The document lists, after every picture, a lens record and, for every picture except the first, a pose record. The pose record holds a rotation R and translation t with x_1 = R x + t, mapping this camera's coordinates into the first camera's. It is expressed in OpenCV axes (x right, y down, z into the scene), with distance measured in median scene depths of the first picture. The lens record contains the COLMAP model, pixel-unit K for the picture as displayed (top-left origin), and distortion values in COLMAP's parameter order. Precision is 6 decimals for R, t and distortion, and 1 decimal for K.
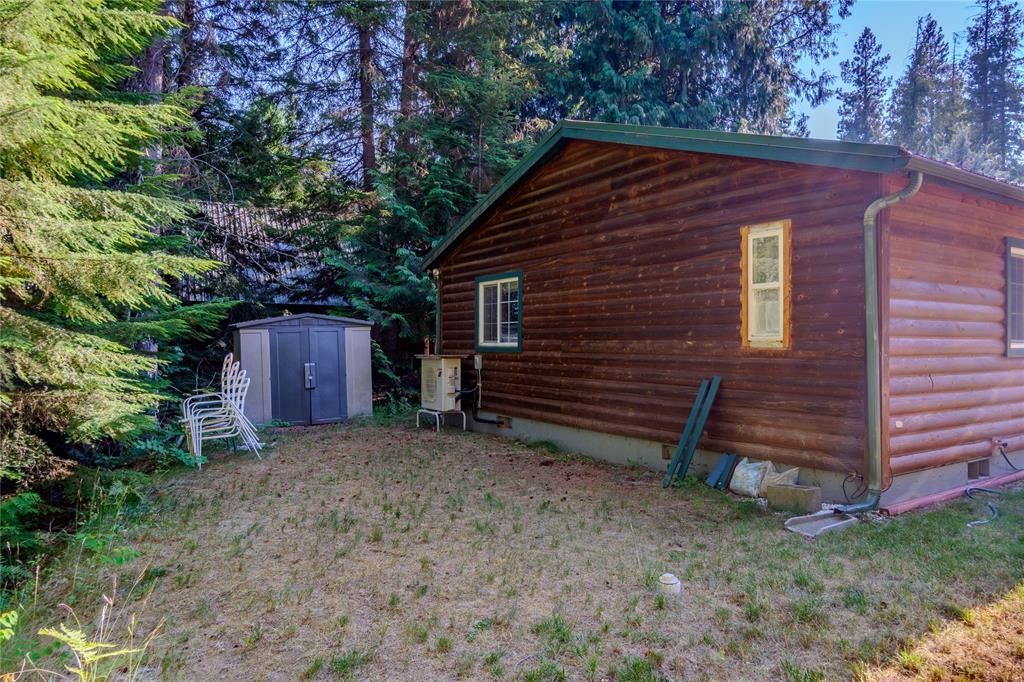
lens RADIAL K [[657.8, 0, 512.0], [0, 657.8, 341.0], [0, 0, 1]] dist [-0.016652, -0.000854]
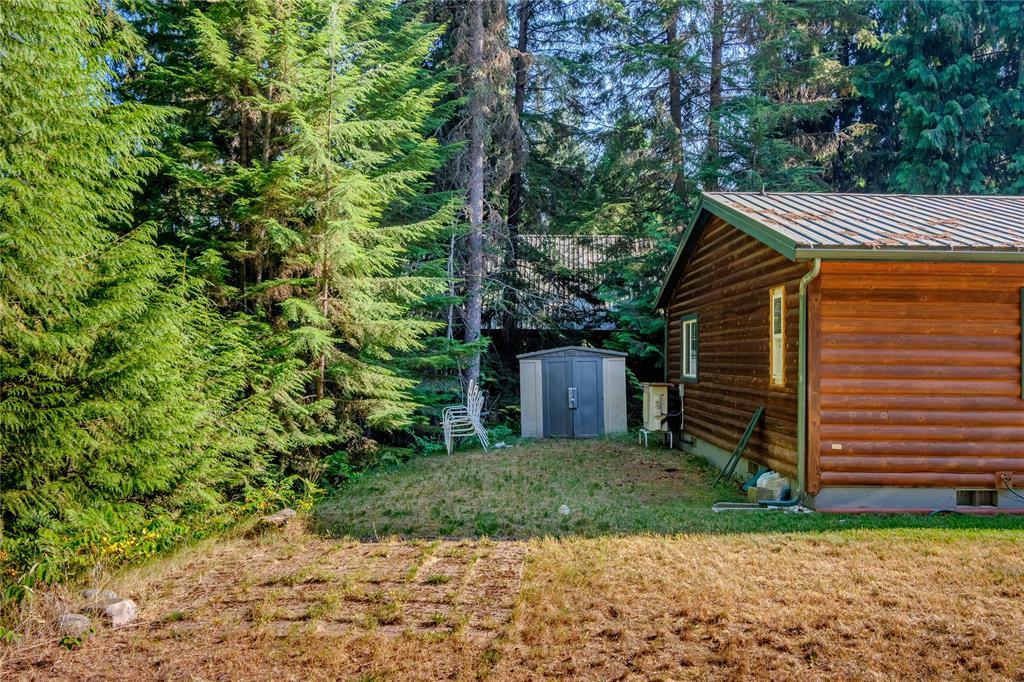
lens RADIAL K [[831.0, 0, 512.0], [0, 831.0, 341.0], [0, 0, 1]] dist [0.005434, 0.003989]
pose [[0.834426, -0.003371, -0.551109, 0.506643], [-0.010831, 0.999688, -0.022513, -0.018564], [0.551013, 0.024754, 0.834129, -0.385744]]
